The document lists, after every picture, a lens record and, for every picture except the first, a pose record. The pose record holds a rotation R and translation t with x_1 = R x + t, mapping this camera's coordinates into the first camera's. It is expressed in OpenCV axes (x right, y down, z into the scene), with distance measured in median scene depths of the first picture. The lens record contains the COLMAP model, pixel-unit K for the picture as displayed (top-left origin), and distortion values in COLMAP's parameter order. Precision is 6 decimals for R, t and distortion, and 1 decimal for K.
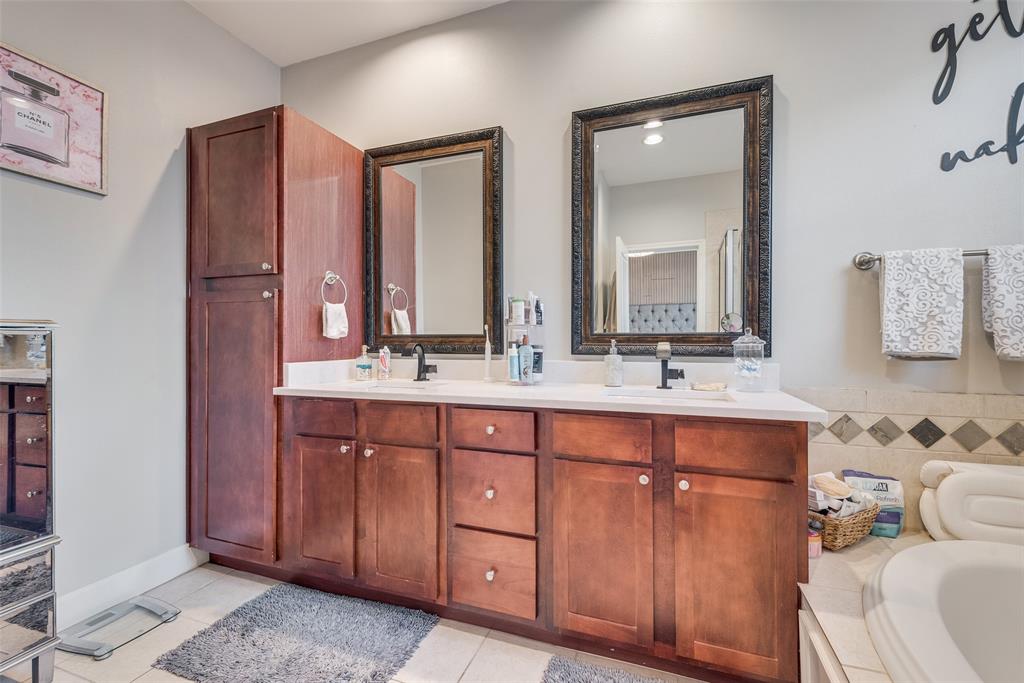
lens RADIAL K [[422.5, 0, 514.5], [0, 422.5, 340.8], [0, 0, 1]] dist [-0.000714, -0.000099]
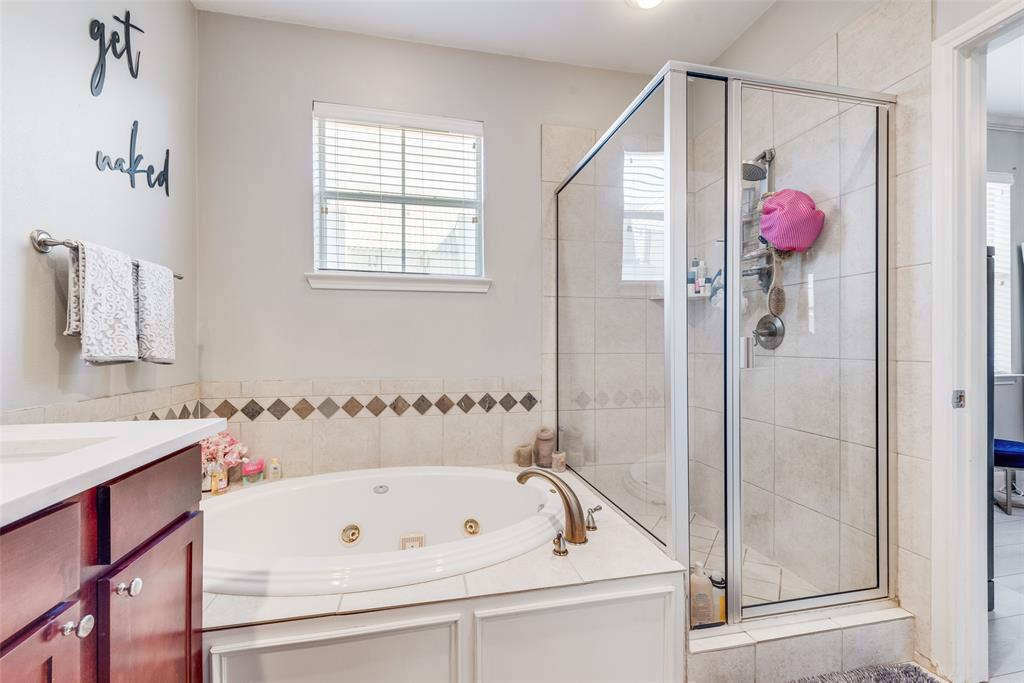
lens RADIAL K [[422.5, 0, 512.6], [0, 422.5, 343.8], [0, 0, 1]] dist [-0.000714, -0.000099]
pose [[-0.527991, 0.000830, 0.849250, -0.314373], [-0.002297, 0.999994, -0.002405, -0.001034], [-0.849247, -0.003221, -0.527986, 0.725025]]
